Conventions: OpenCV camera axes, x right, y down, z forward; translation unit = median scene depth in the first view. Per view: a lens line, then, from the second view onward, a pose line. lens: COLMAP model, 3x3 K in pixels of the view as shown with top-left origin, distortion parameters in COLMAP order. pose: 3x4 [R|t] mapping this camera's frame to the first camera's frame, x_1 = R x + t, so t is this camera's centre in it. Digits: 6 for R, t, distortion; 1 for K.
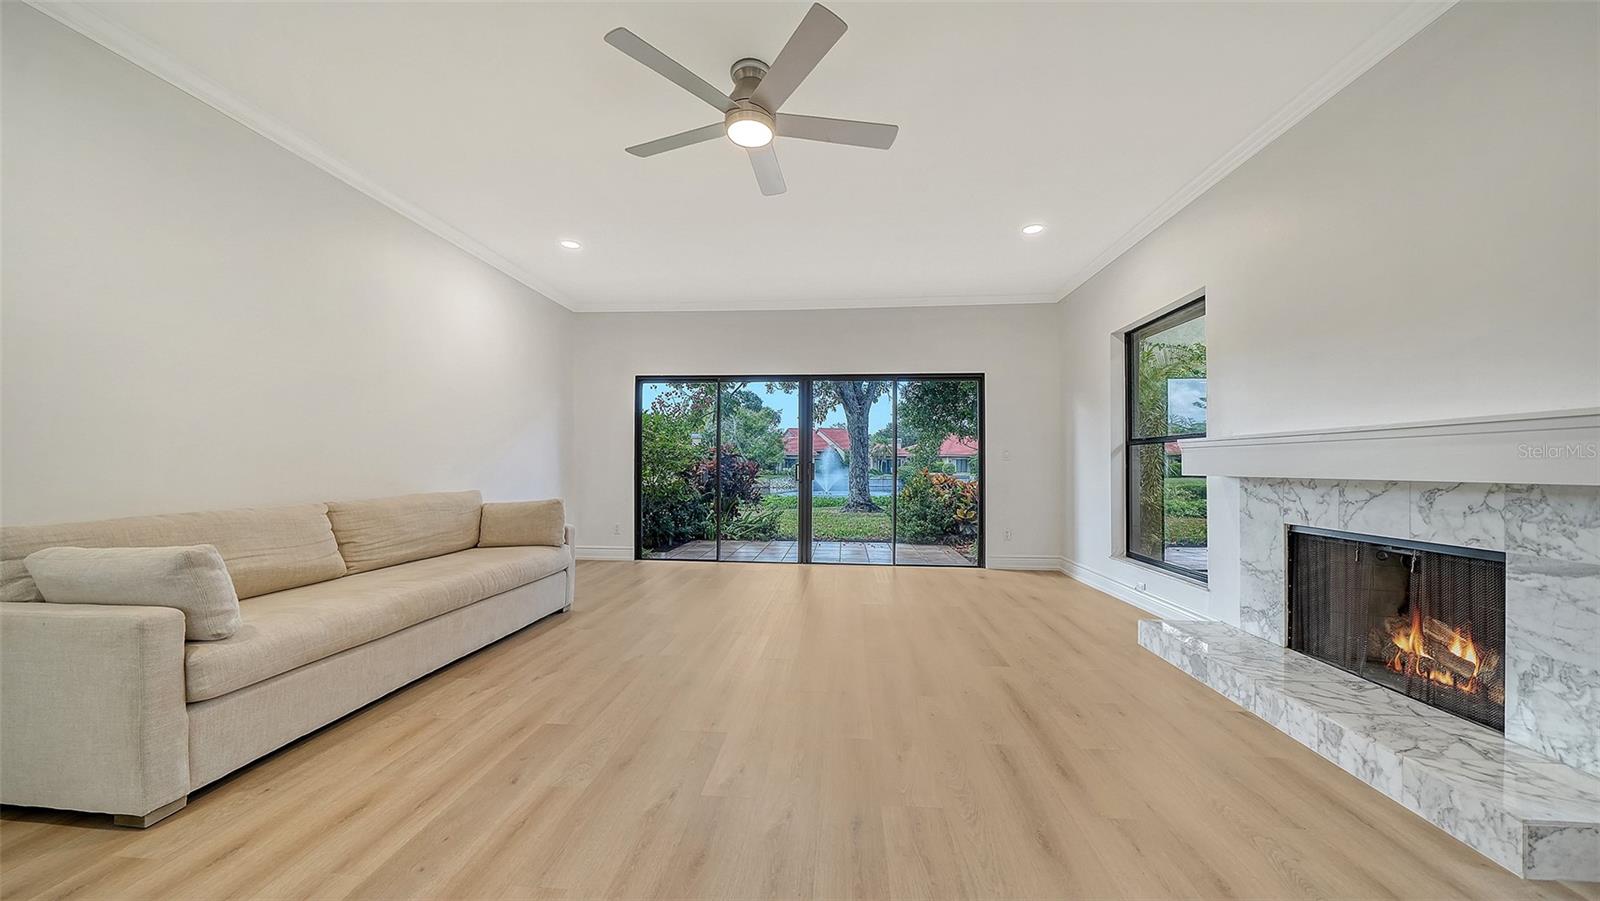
lens RADIAL K [[562.5, 0, 800.0], [0, 562.5, 450.5], [0, 0, 1]] dist [-0.001555, -0.000314]
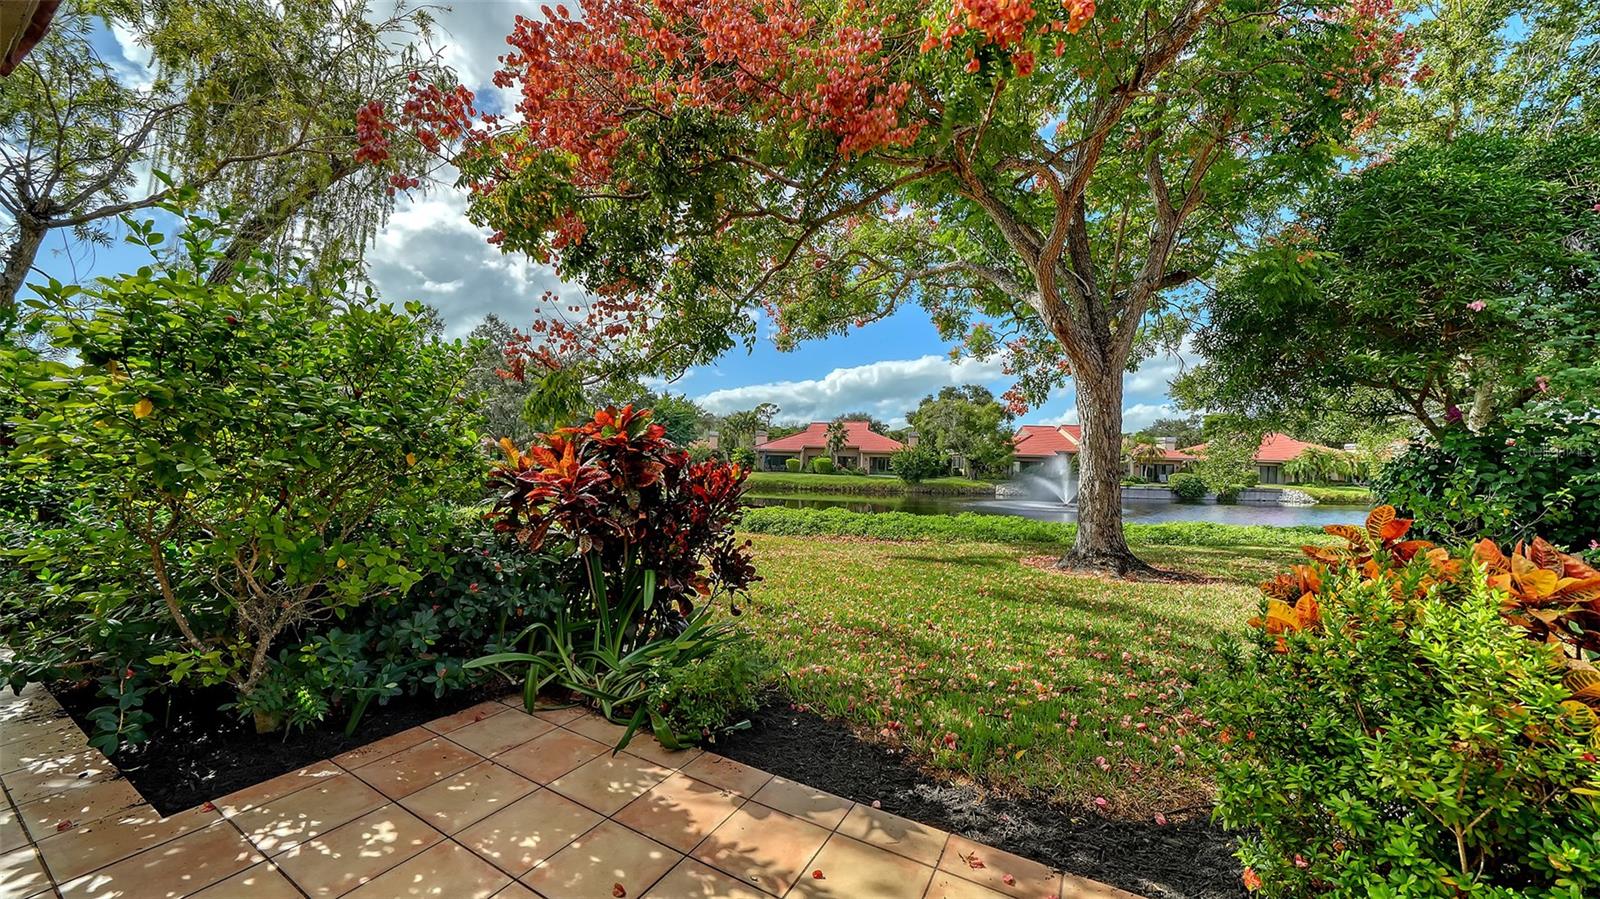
lens RADIAL K [[550.9, 0, 800.0], [0, 550.9, 449.5], [0, 0, 1]] dist [-0.028794, 0.003971]
pose [[0.912425, 0.011600, -0.409079, 0.052891], [-0.012512, 0.999922, 0.000447, 0.005020], [0.409052, 0.004710, 0.912499, 0.394488]]
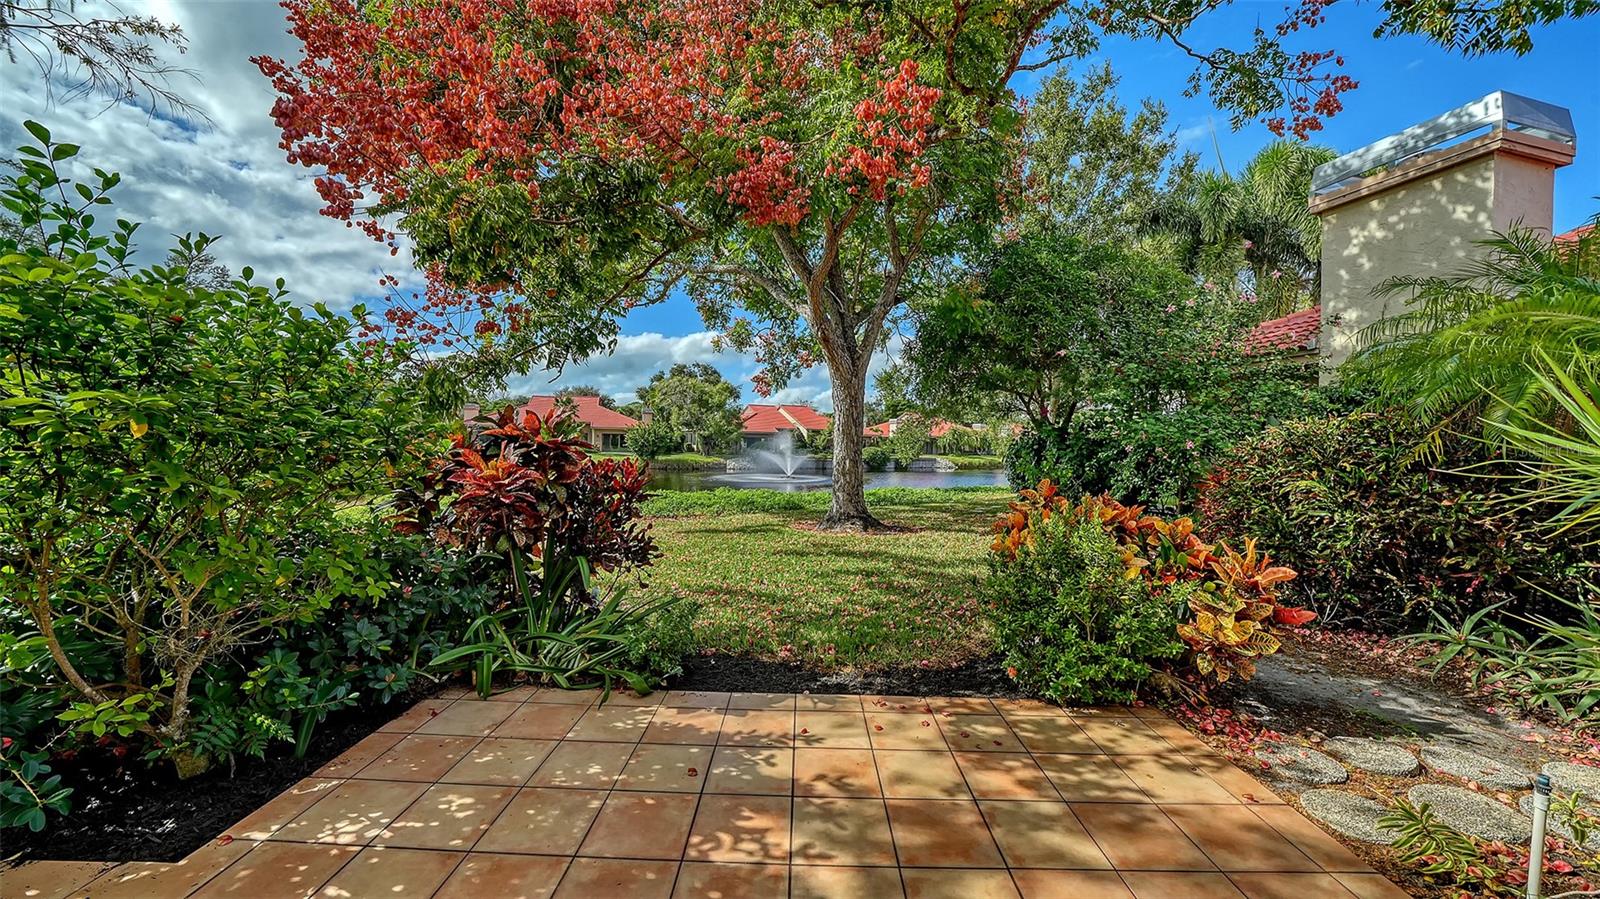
lens RADIAL K [[550.9, 0, 800.0], [0, 550.9, 449.5], [0, 0, 1]] dist [-0.028794, 0.003971]
pose [[0.997290, 0.015855, 0.071835, 0.003635], [-0.018597, 0.999117, 0.037677, -0.002887], [-0.071174, -0.038911, 0.996705, 0.335955]]
